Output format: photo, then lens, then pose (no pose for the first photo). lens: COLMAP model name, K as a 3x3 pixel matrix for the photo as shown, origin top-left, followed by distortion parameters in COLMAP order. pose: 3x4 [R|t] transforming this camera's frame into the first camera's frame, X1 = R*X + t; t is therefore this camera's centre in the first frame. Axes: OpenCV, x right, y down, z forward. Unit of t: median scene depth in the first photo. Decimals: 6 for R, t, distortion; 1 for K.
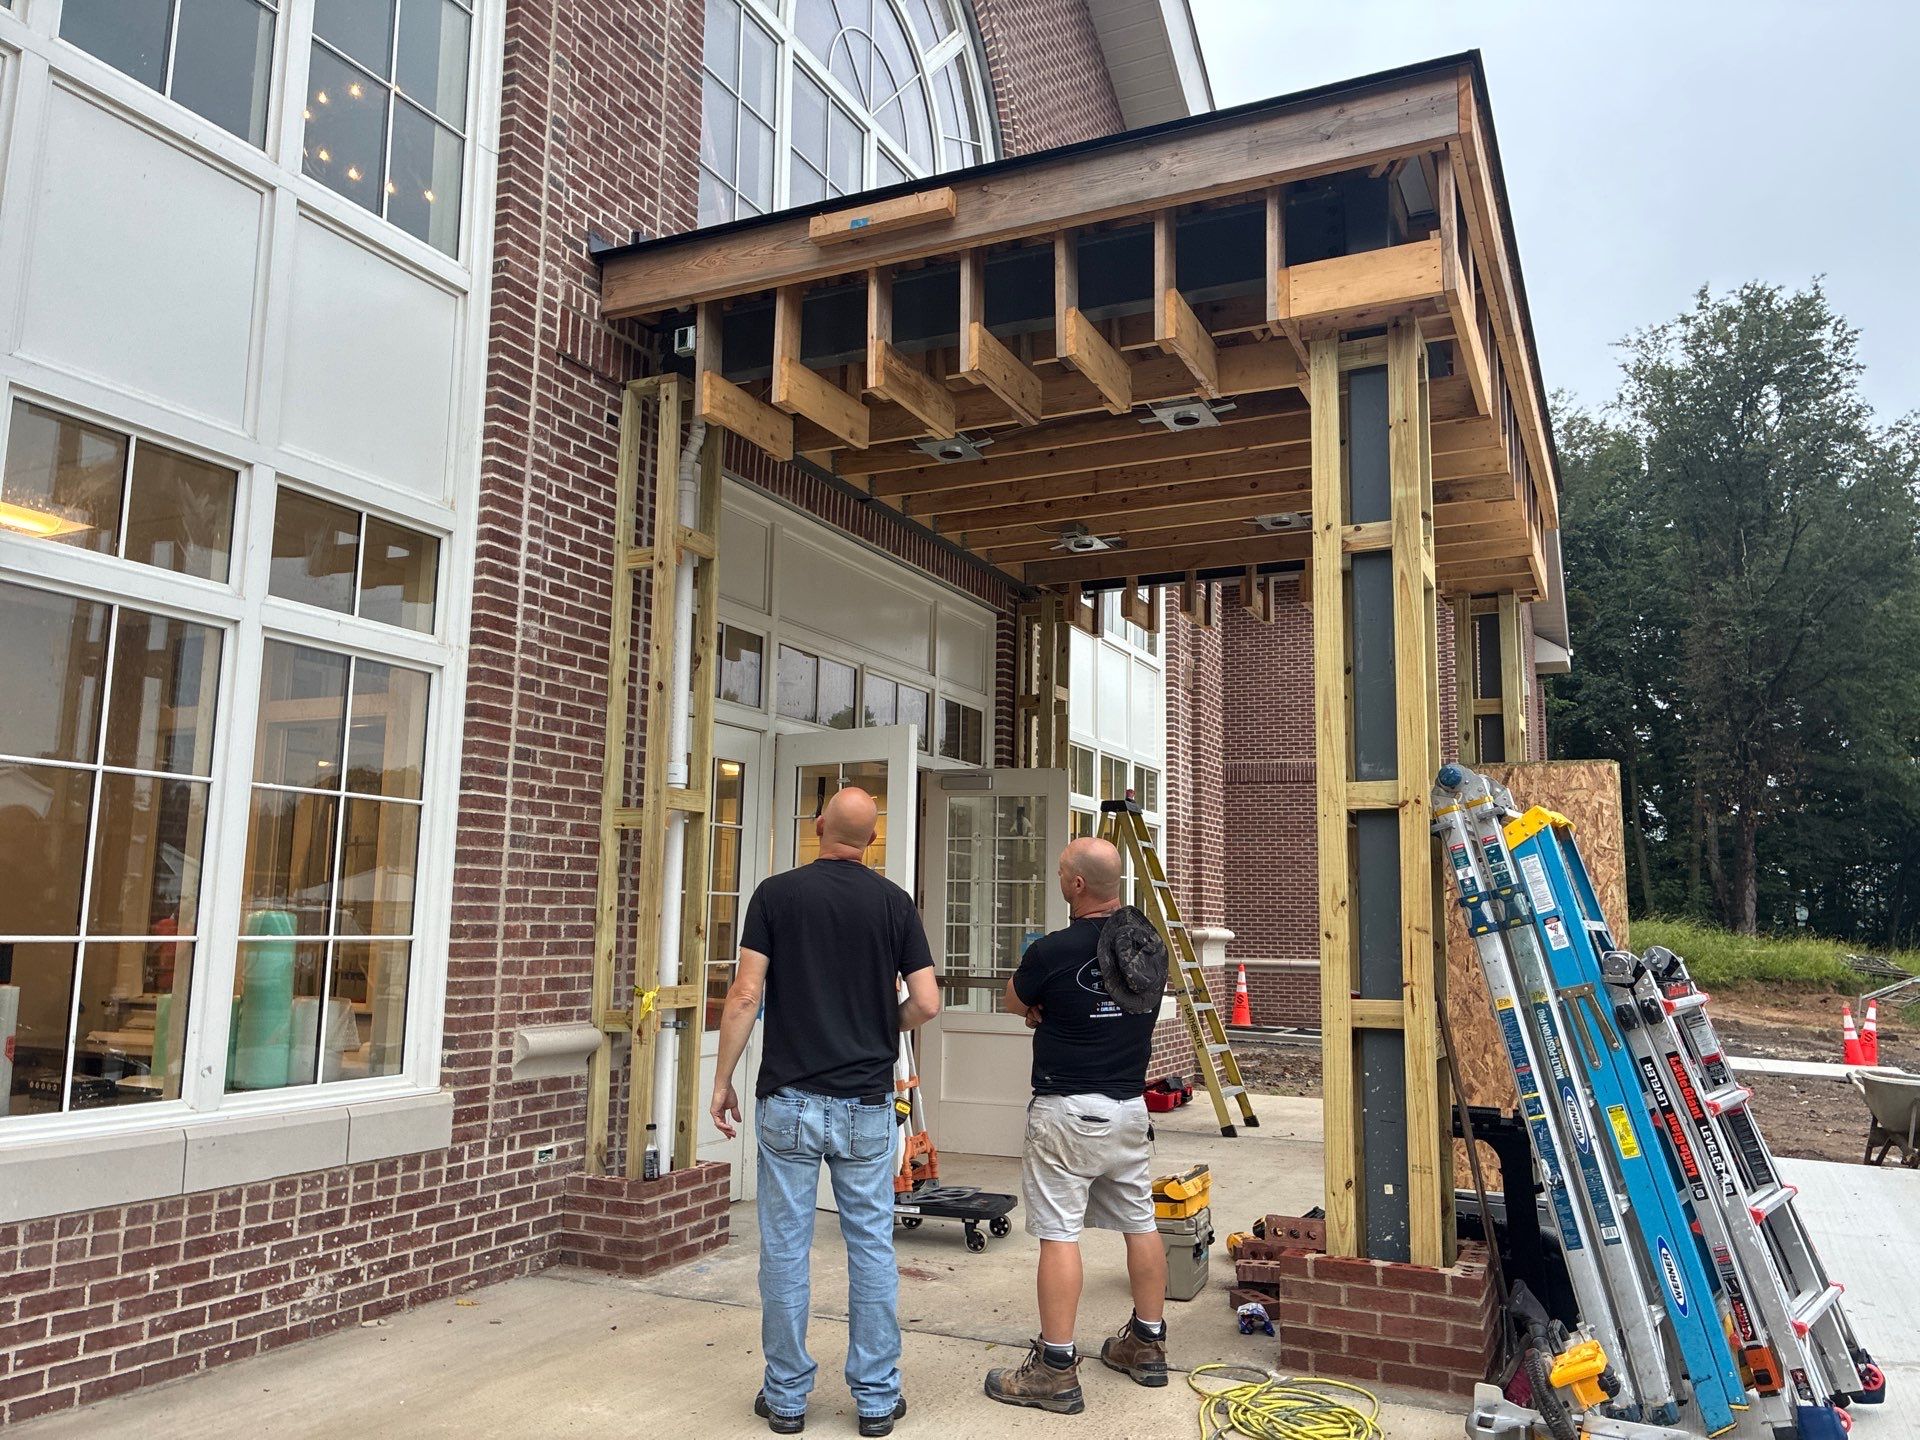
lens RADIAL K [[1455.9, 0, 949.1], [0, 1455.9, 730.6], [0, 0, 1]] dist [0.009913, 0.000408]
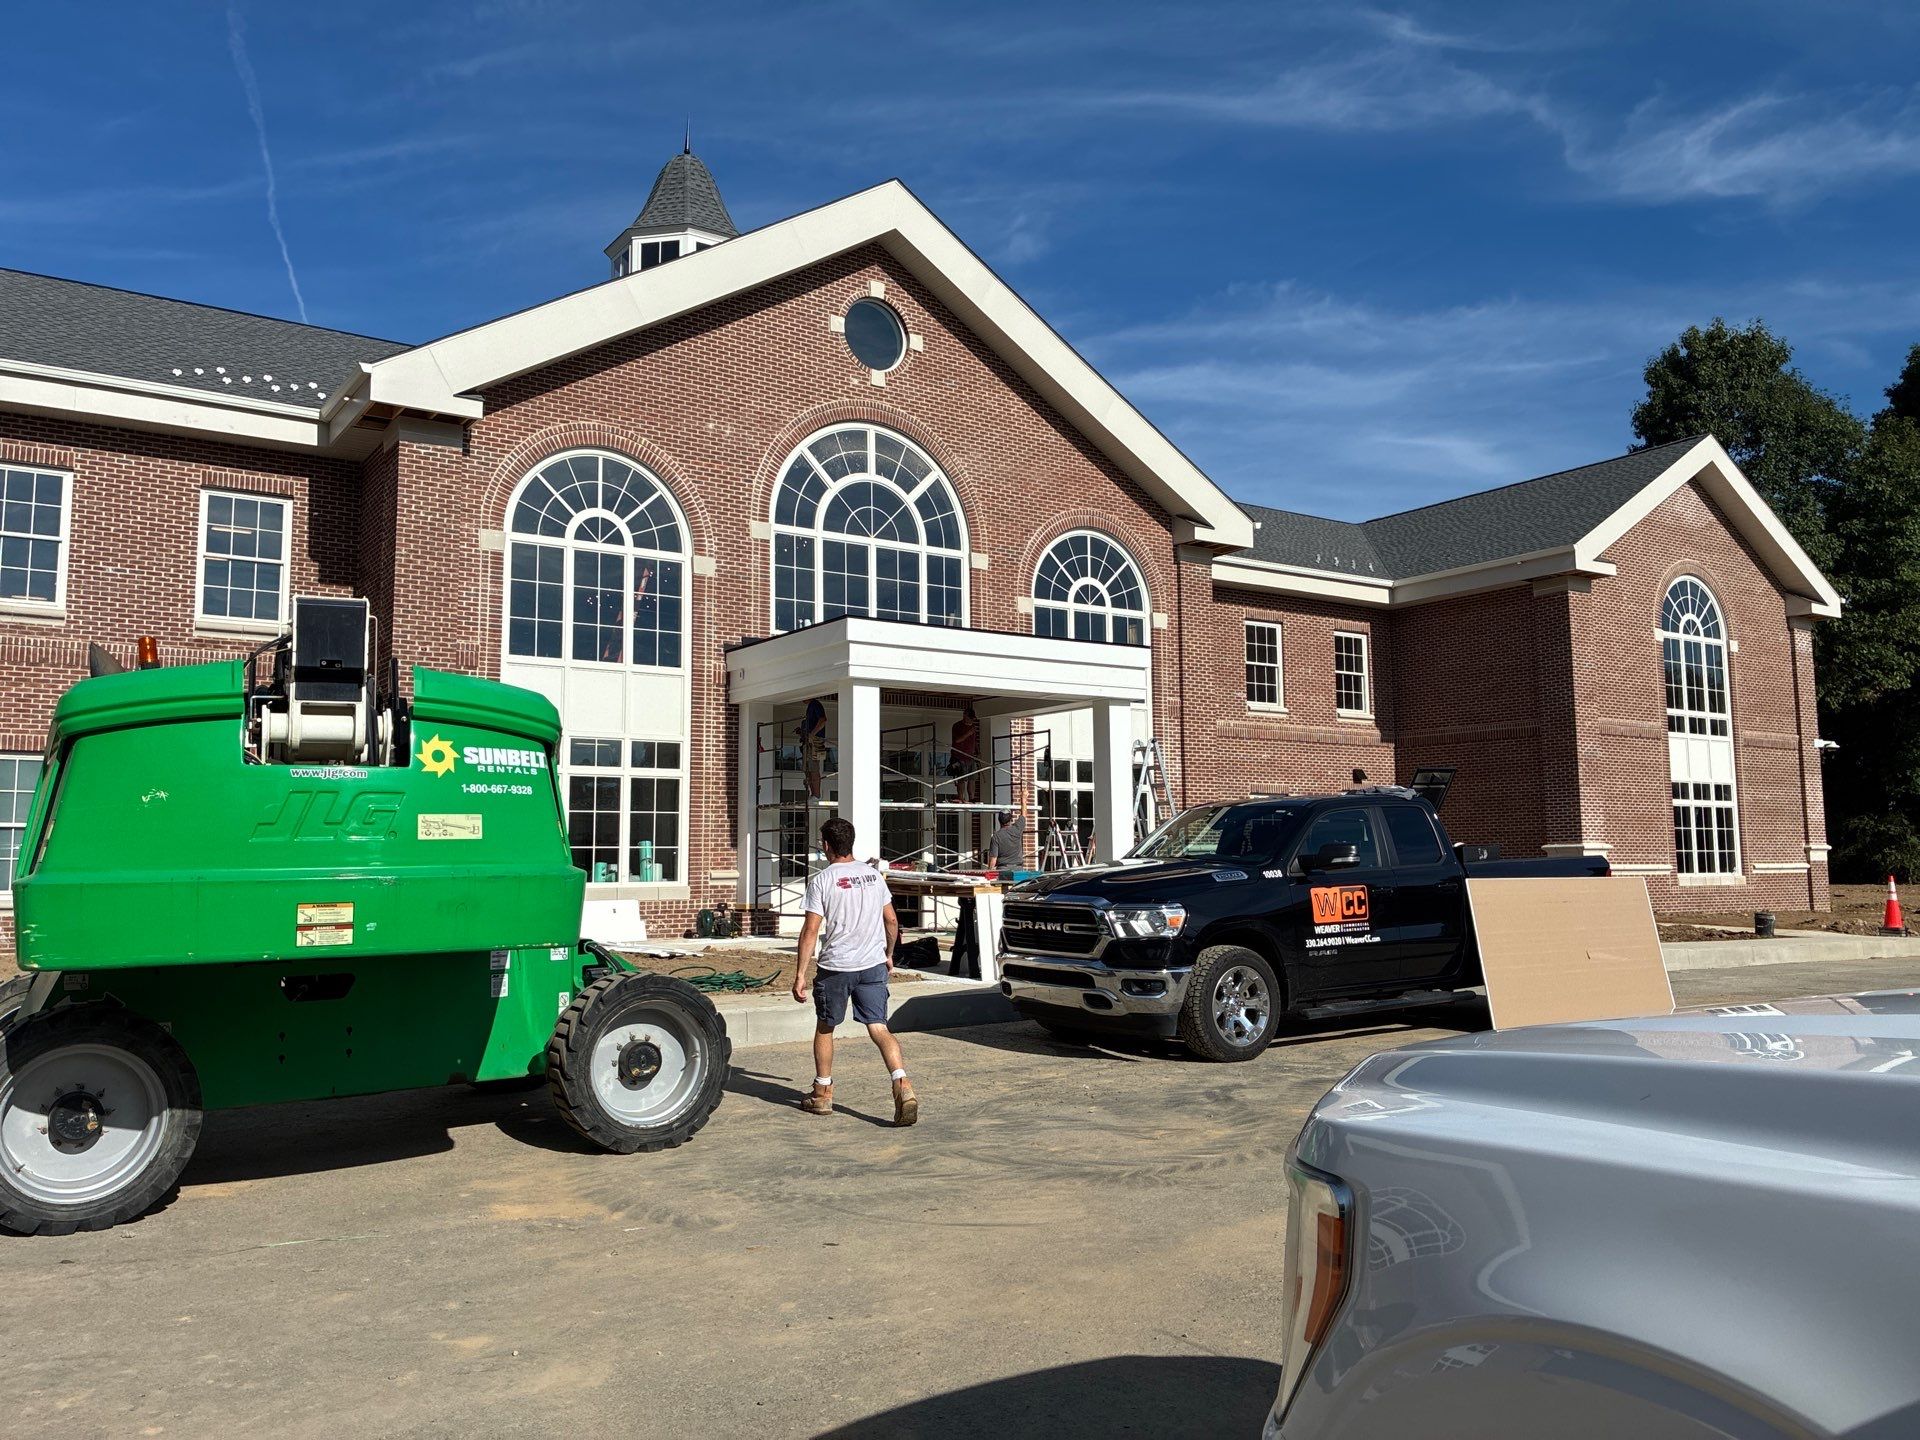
lens RADIAL K [[1430.3, 0, 944.7], [0, 1430.3, 715.4], [0, 0, 1]] dist [0.095258, -0.184025]
pose [[0.862599, -0.075786, -0.500179, 2.110622], [0.087739, 0.996143, 0.000380, -0.143809], [0.498221, -0.044213, 0.865922, -1.886677]]
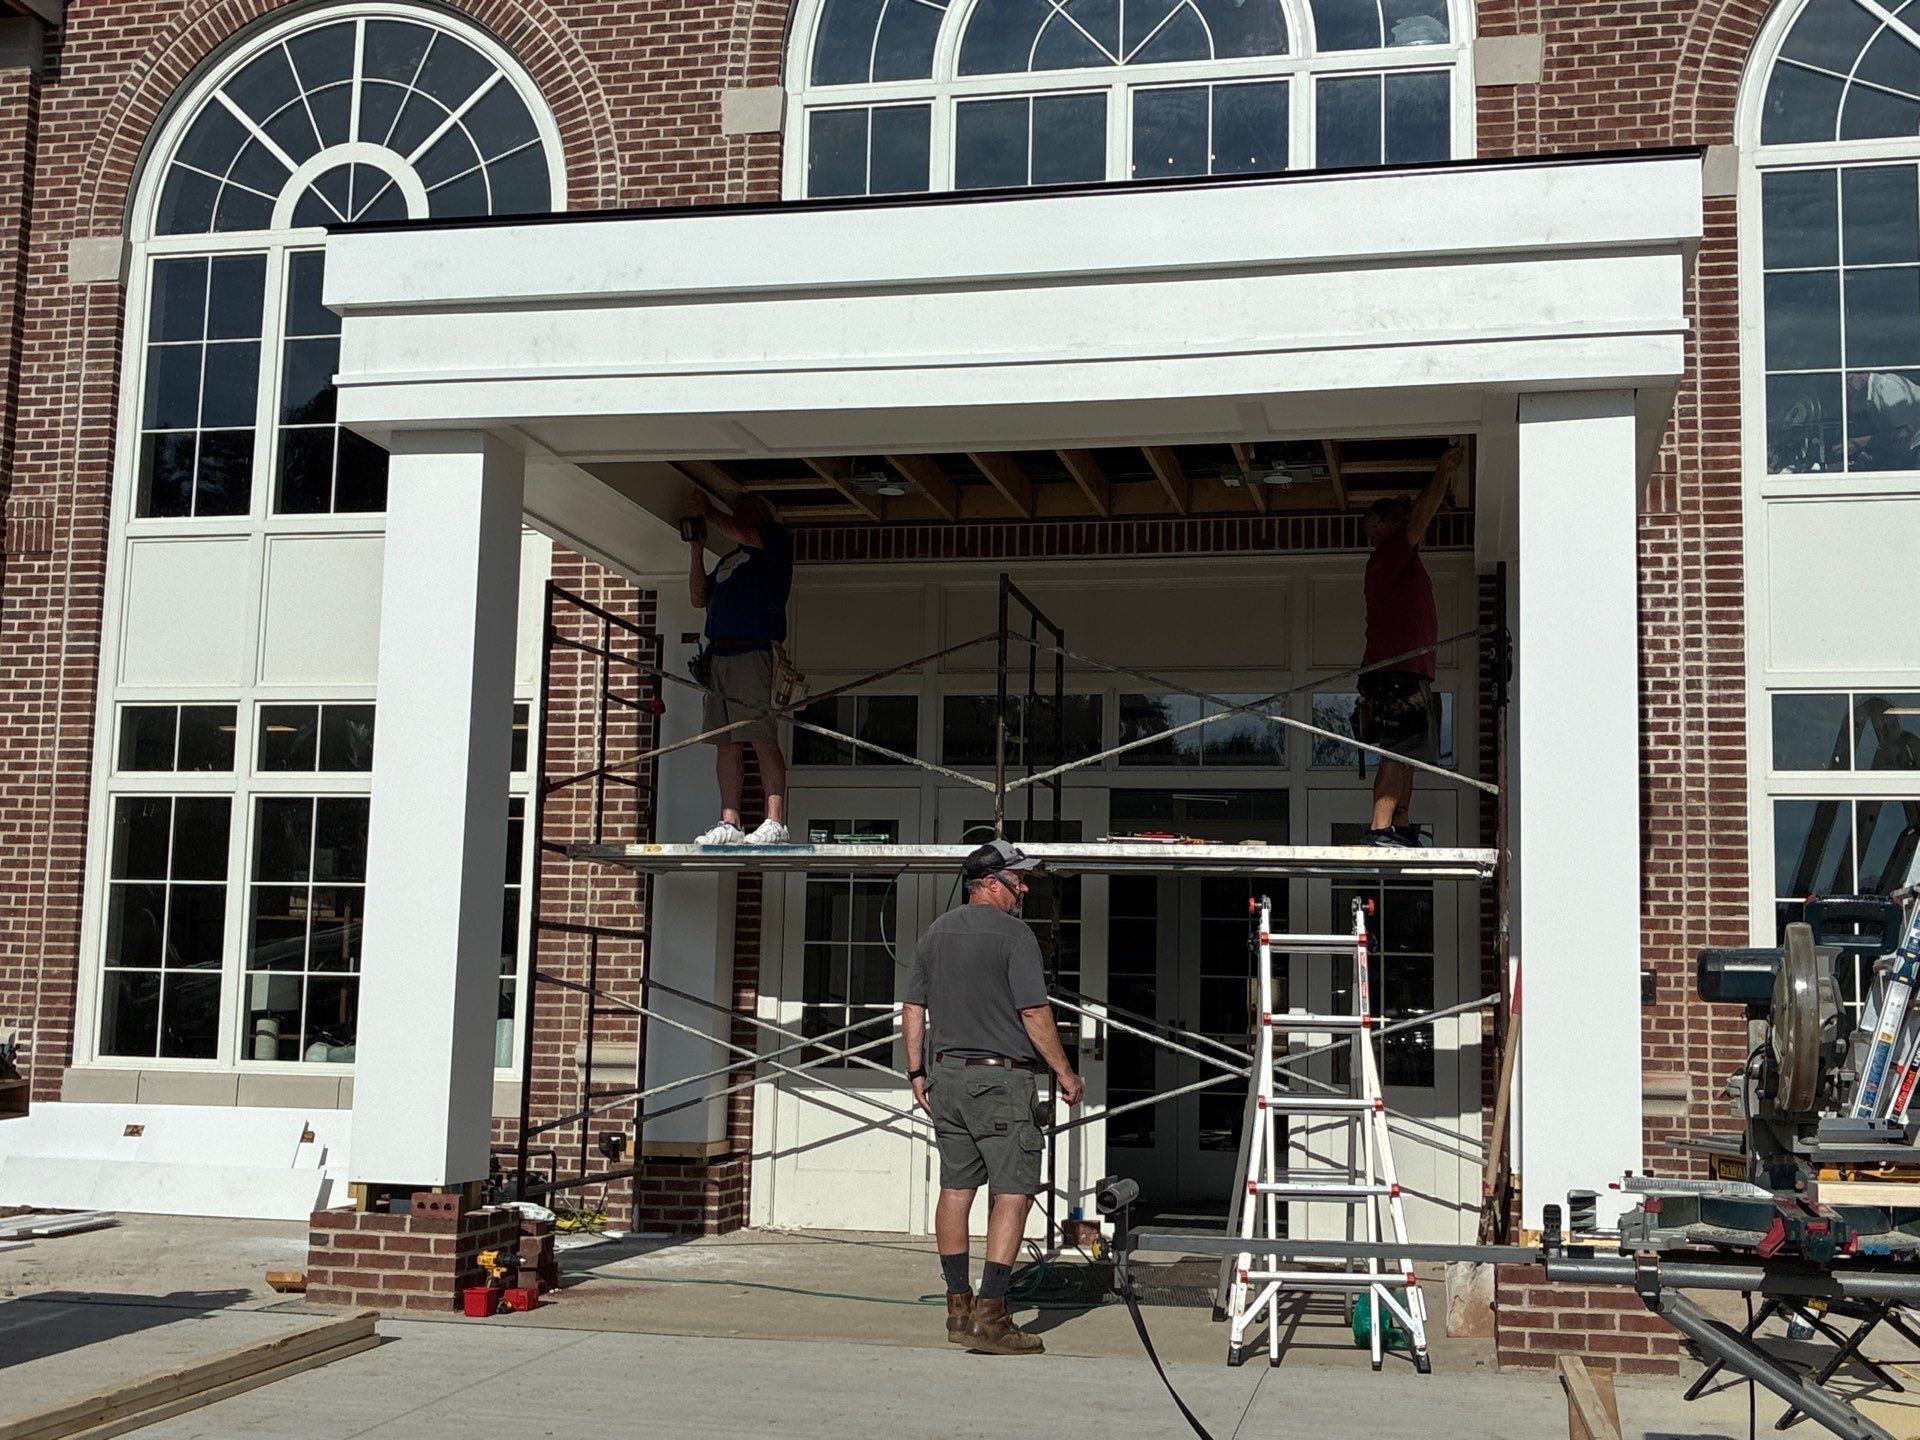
lens RADIAL K [[2257.0, 0, 954.6], [0, 2257.0, 729.0], [0, 0, 1]] dist [0.004822, 0.031090]
pose [[0.231138, -0.130485, -0.964131, 1.891130], [0.109963, 0.988119, -0.107369, 0.179052], [0.966687, -0.081202, 0.242740, 0.851834]]
